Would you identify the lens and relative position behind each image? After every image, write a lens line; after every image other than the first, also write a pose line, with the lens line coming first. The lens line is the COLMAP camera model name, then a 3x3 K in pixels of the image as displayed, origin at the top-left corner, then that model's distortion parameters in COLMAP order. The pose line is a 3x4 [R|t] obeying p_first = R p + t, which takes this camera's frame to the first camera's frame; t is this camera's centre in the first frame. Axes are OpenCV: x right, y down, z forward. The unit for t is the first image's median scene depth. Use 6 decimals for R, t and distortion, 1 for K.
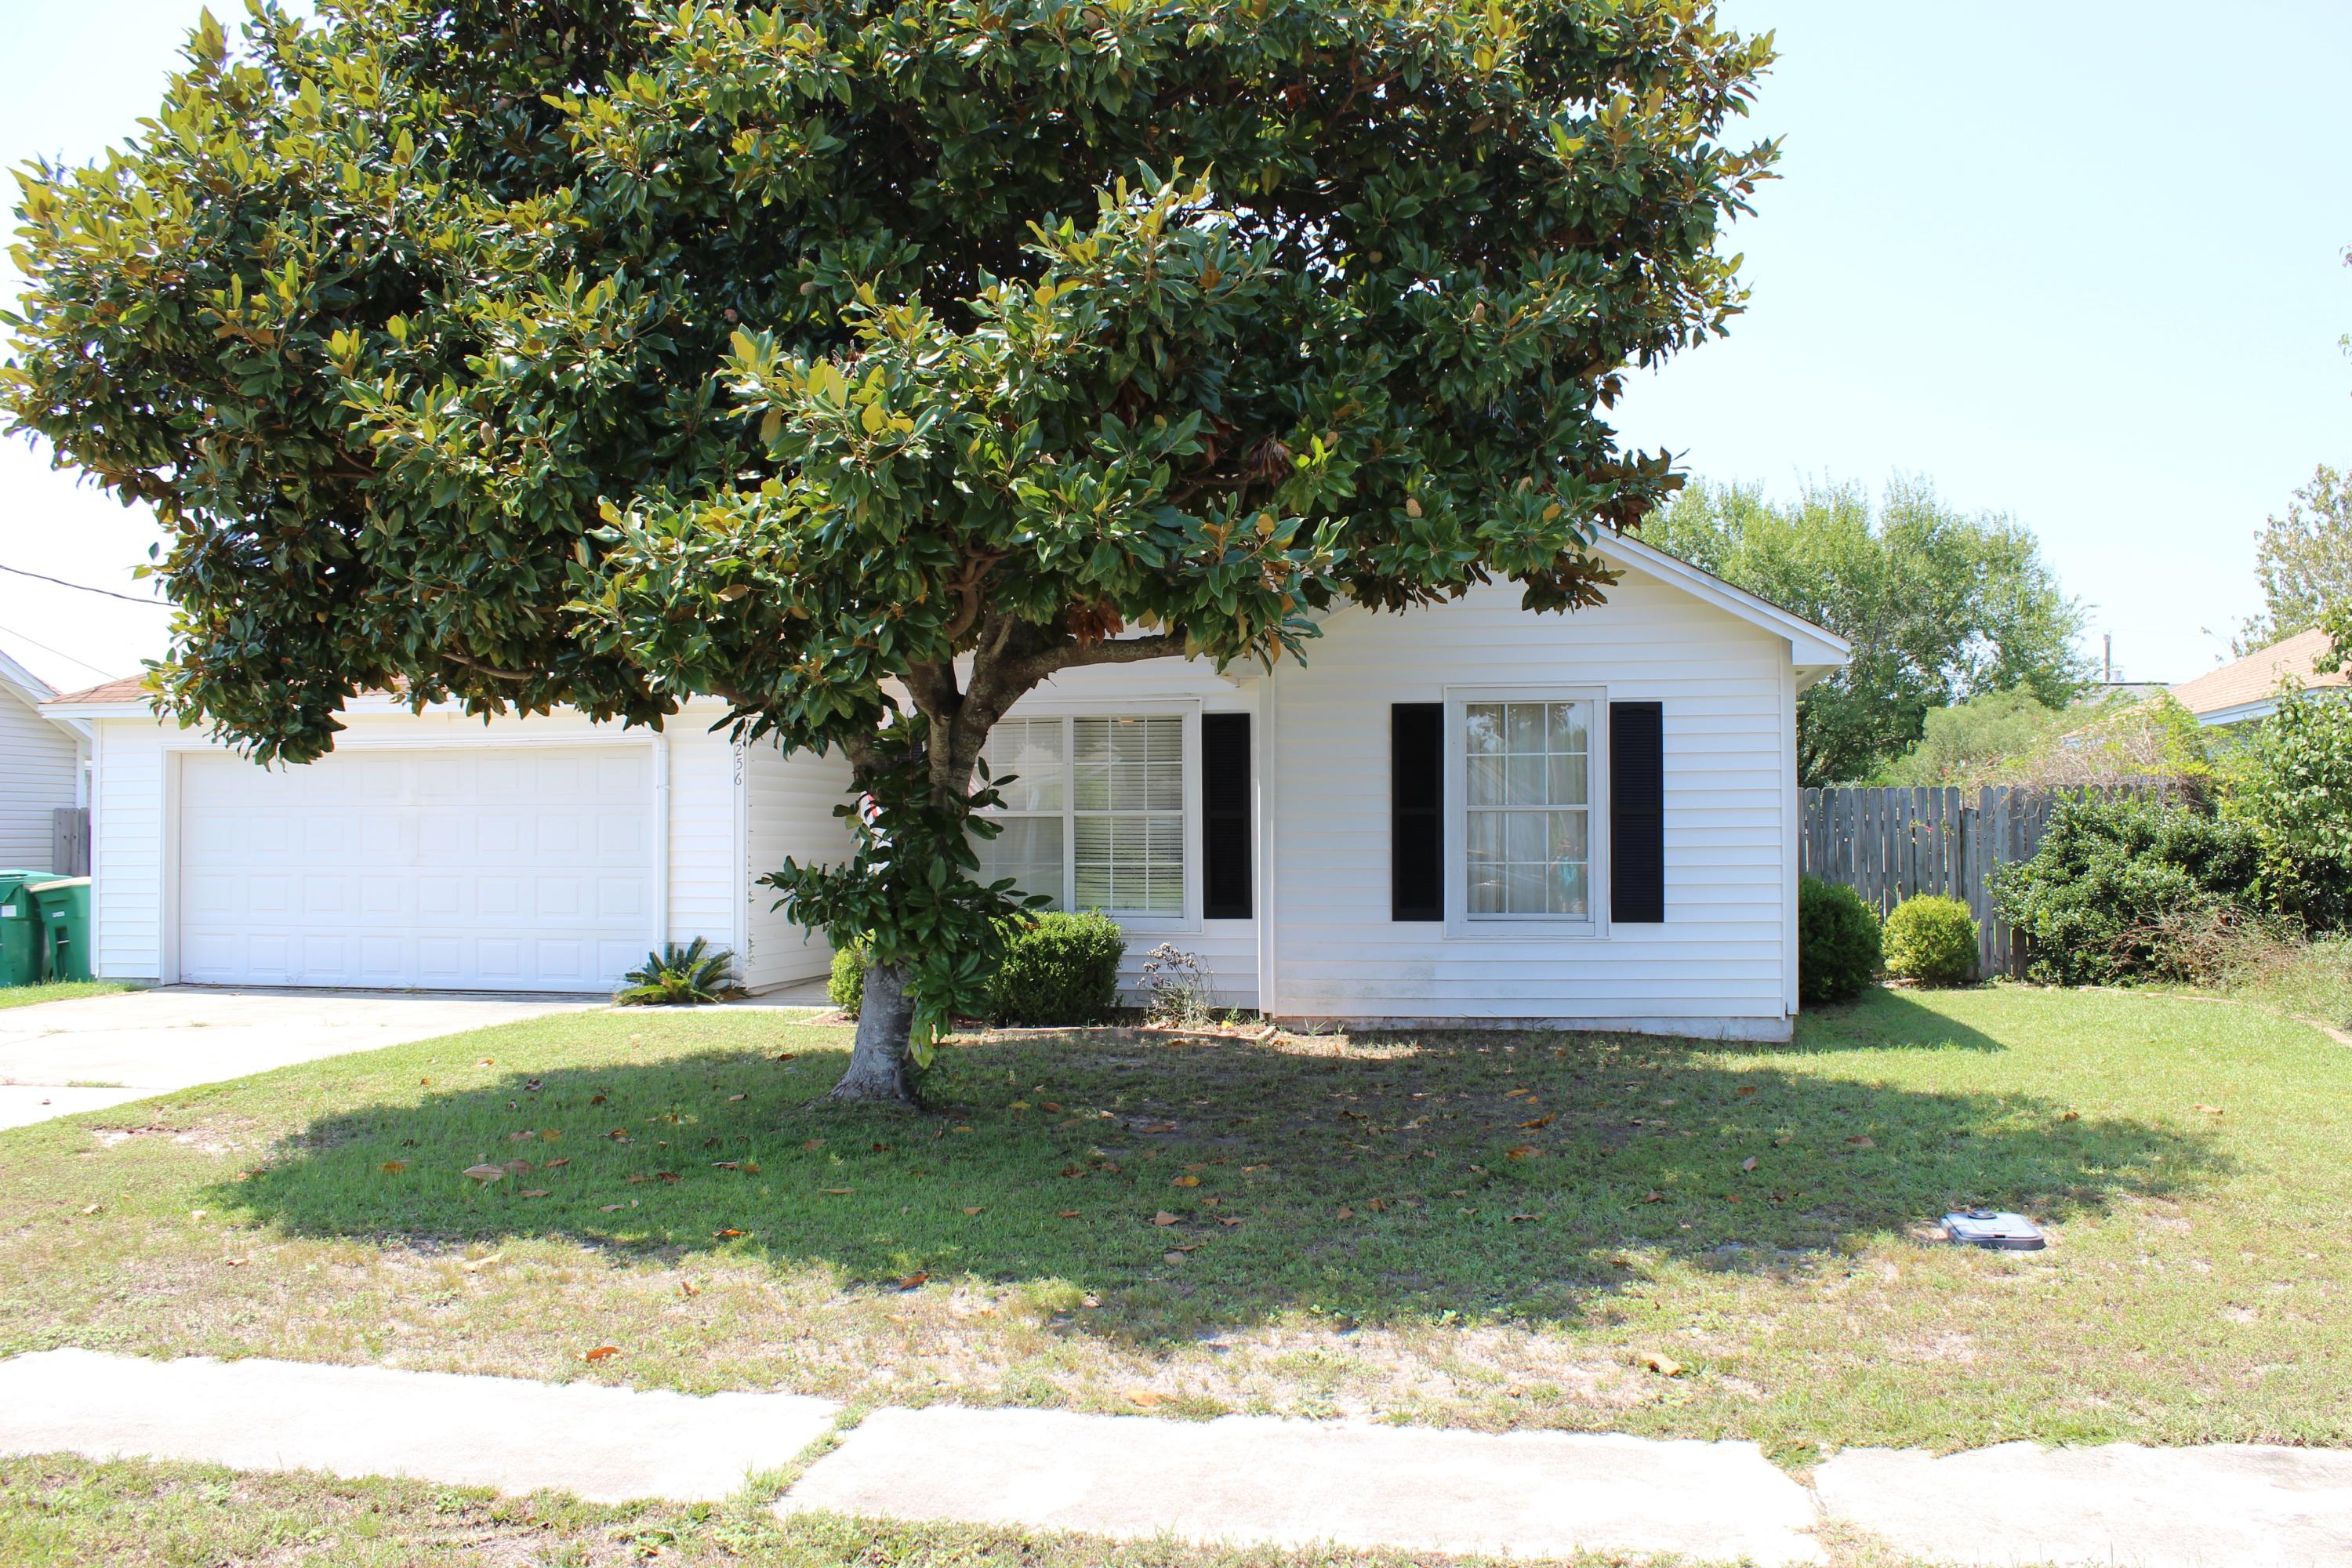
lens RADIAL K [[1958.7, 0, 1176.0], [0, 1958.7, 784.0], [0, 0, 1]] dist [-0.182137, -0.000187]
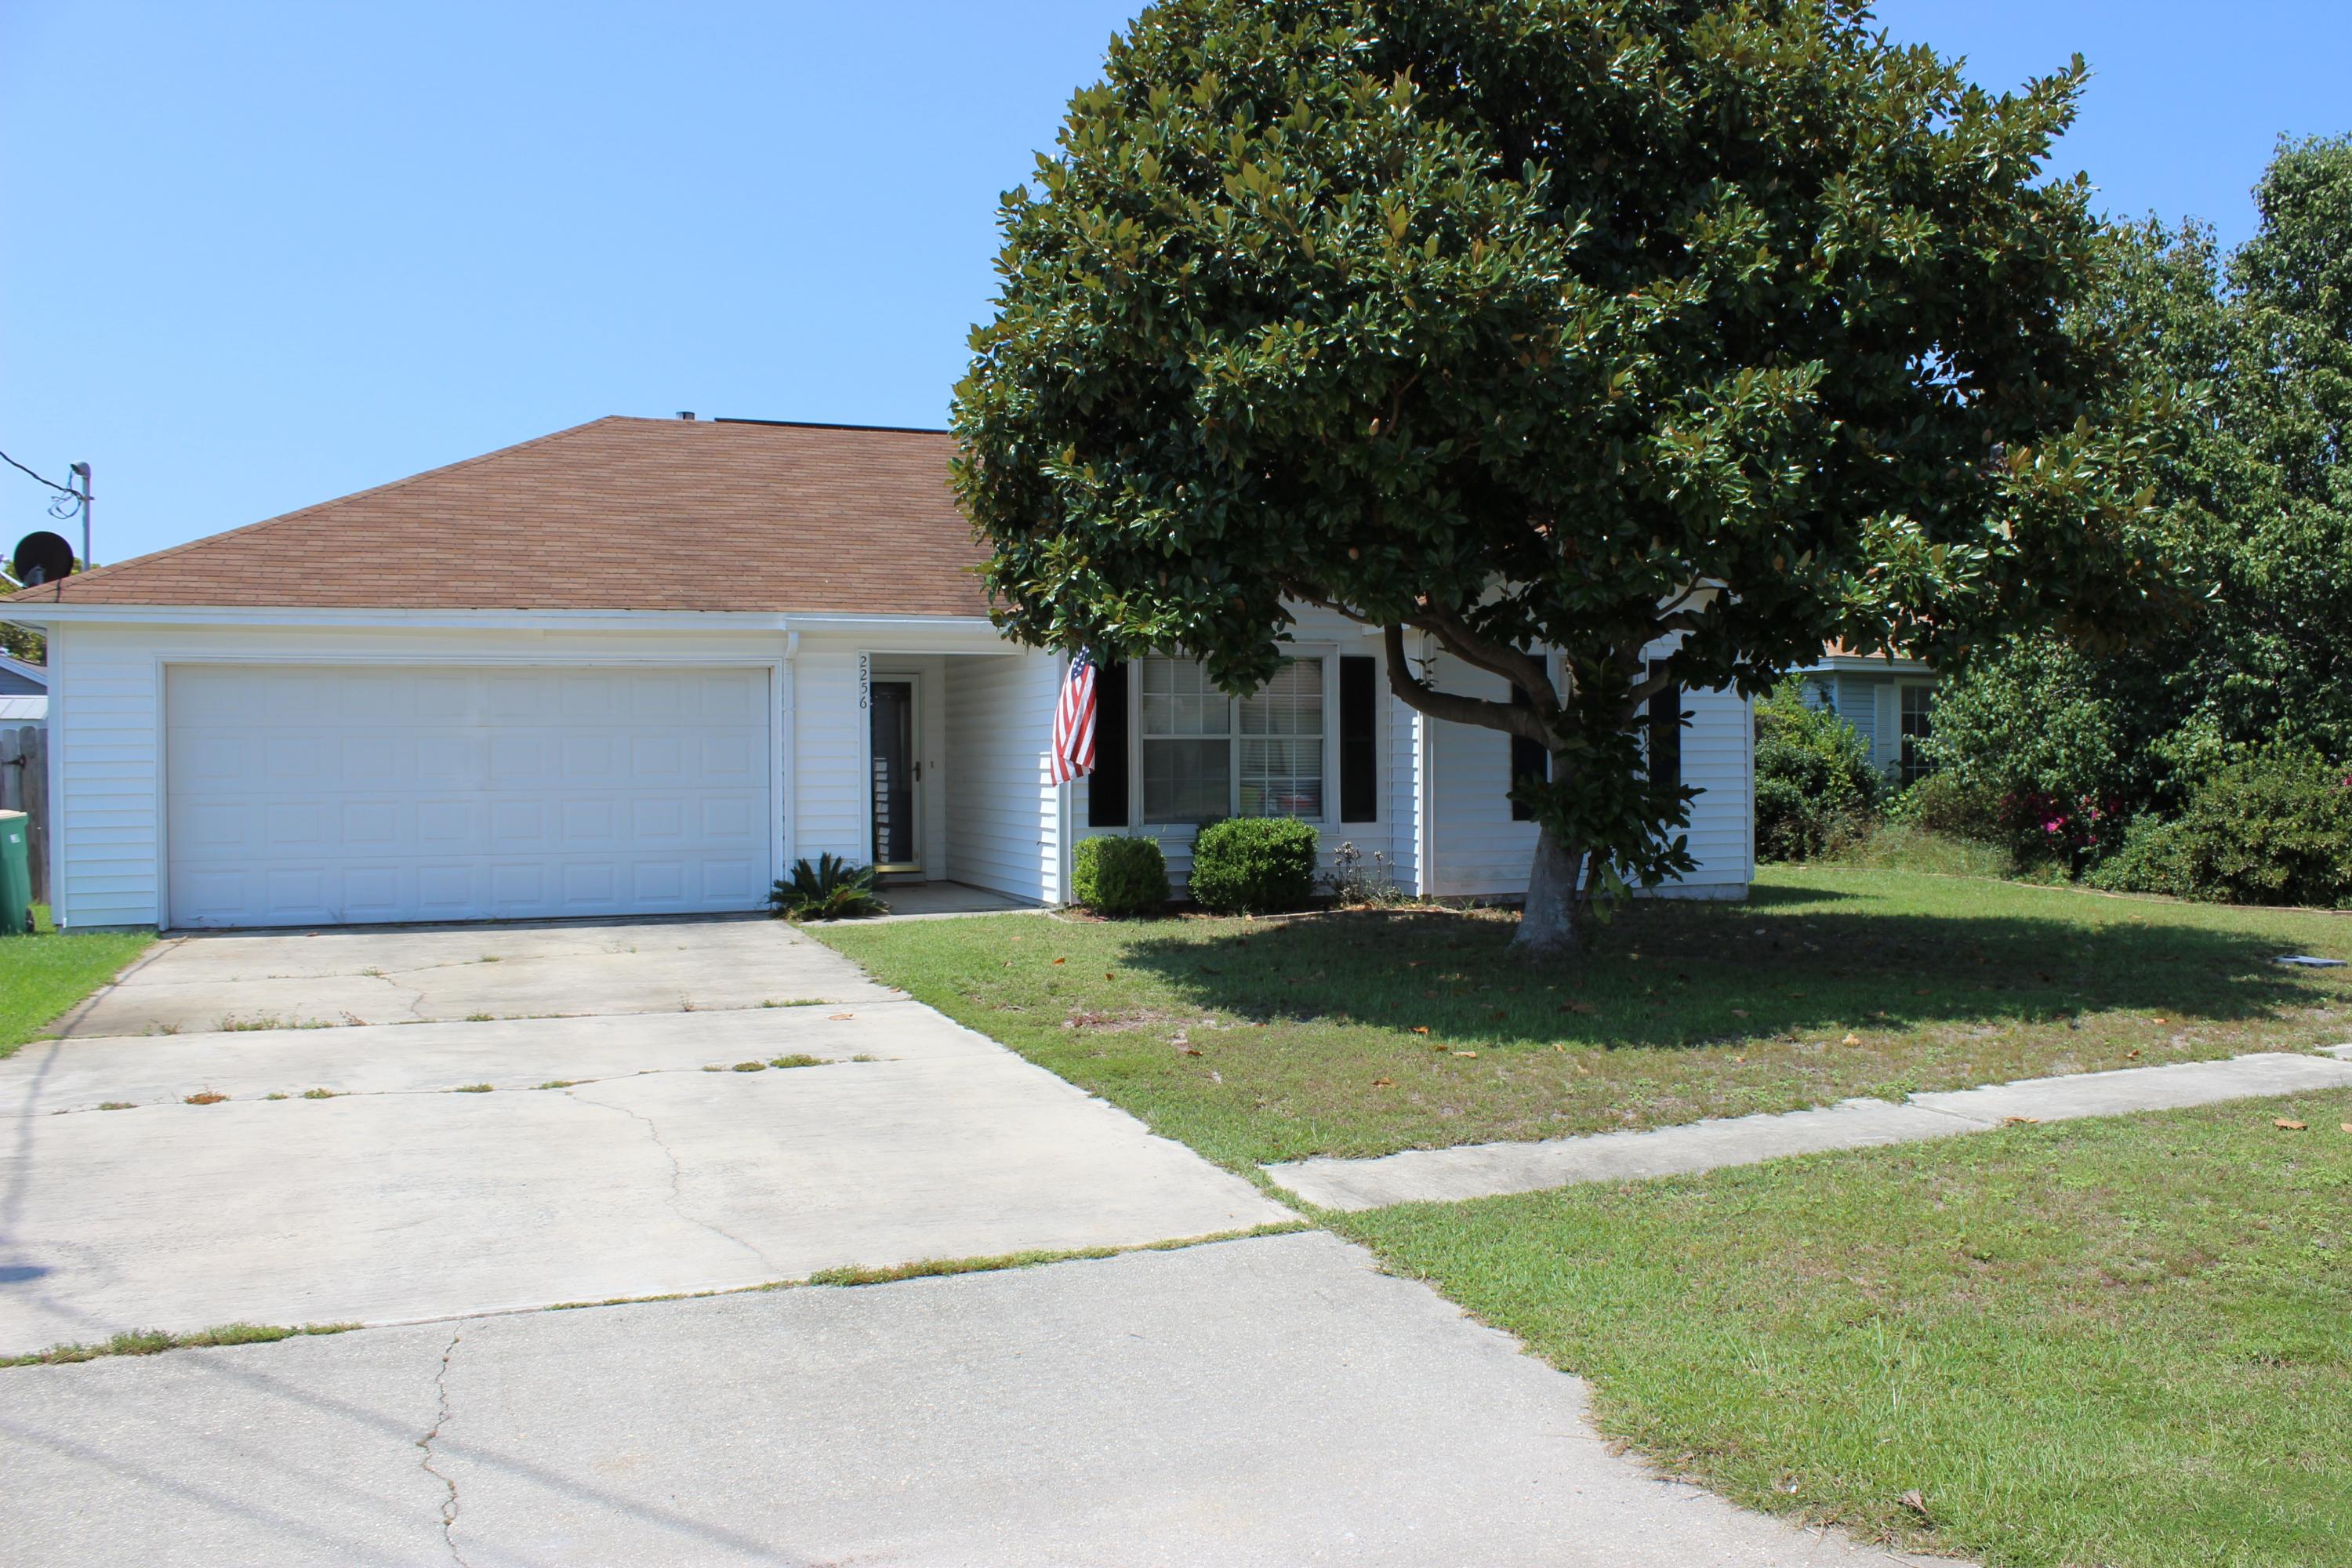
lens RADIAL K [[1958.7, 0, 1176.0], [0, 1958.7, 784.0], [0, 0, 1]] dist [-0.182137, -0.000187]
pose [[0.825592, -0.006952, 0.564225, -0.770392], [-0.014527, 0.999331, 0.033570, 0.004872], [-0.564081, -0.035912, 0.824938, 0.040311]]
